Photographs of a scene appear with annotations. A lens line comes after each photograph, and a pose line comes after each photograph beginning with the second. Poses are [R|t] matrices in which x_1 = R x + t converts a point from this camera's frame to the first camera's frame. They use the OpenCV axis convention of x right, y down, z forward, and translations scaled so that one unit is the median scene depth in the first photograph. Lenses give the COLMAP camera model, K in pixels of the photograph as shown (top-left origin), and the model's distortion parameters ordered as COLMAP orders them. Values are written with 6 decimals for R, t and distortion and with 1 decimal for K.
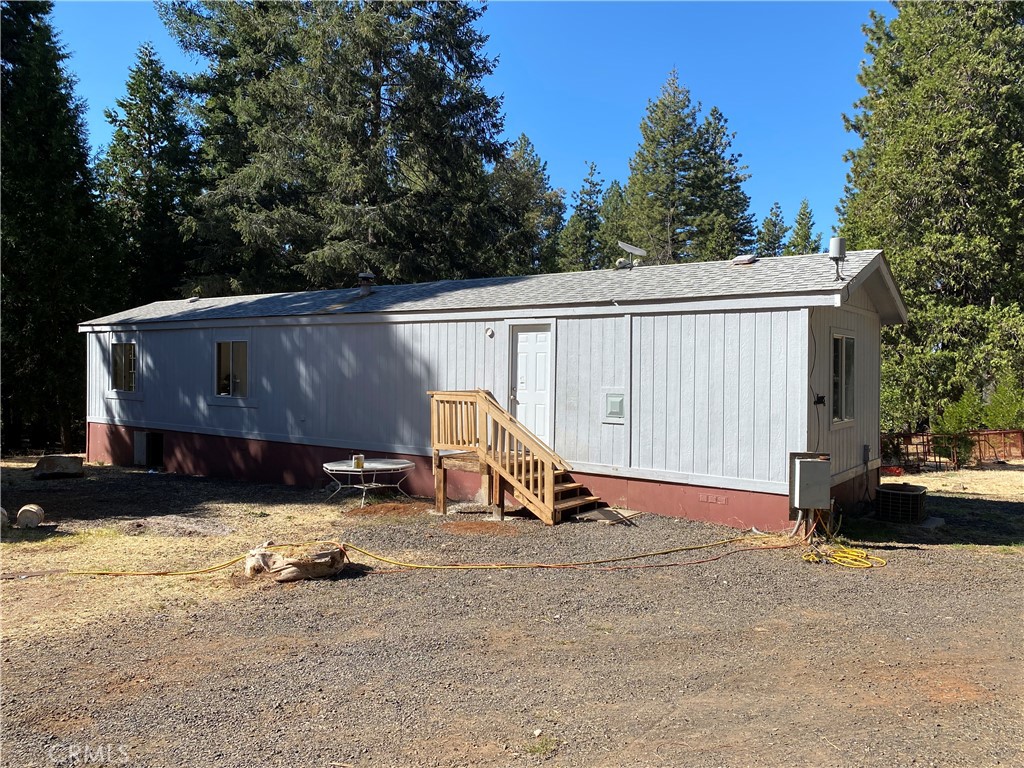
lens RADIAL K [[777.4, 0, 512.4], [0, 777.4, 384.2], [0, 0, 1]] dist [0.047484, -0.058804]
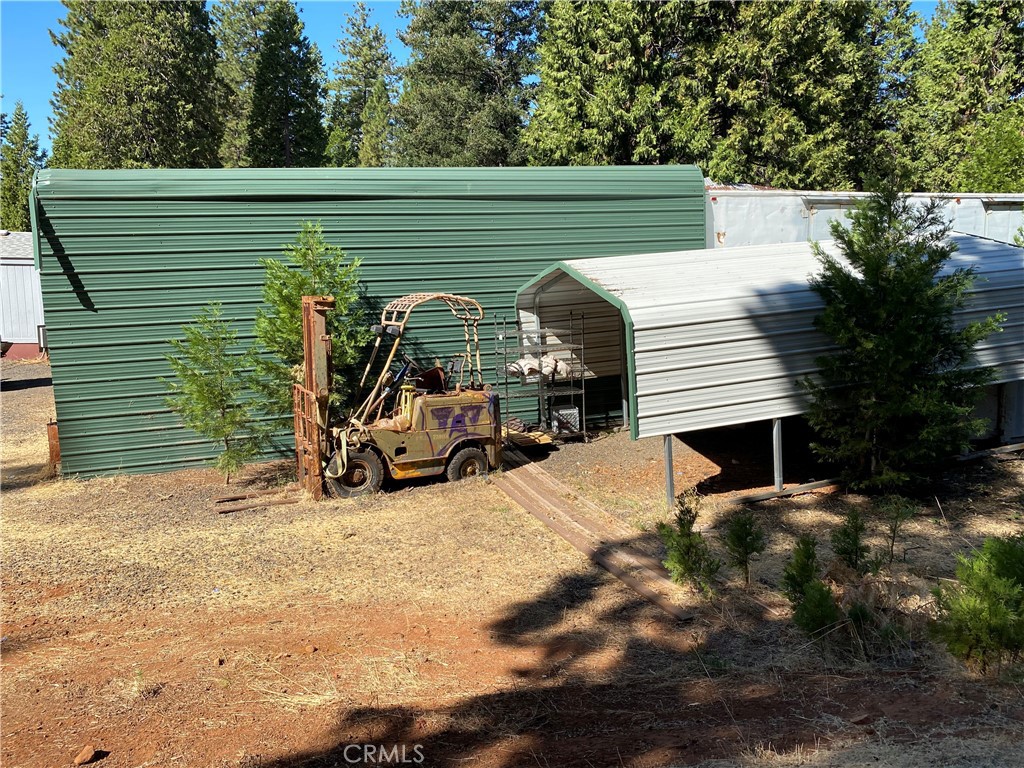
lens RADIAL K [[777.4, 0, 512.1], [0, 777.4, 382.6], [0, 0, 1]] dist [0.047484, -0.058804]
pose [[0.620374, -0.122381, 0.774699, -0.103774], [-0.003621, 0.987294, 0.158865, -0.021108], [-0.784298, -0.101360, 0.612048, -0.270614]]
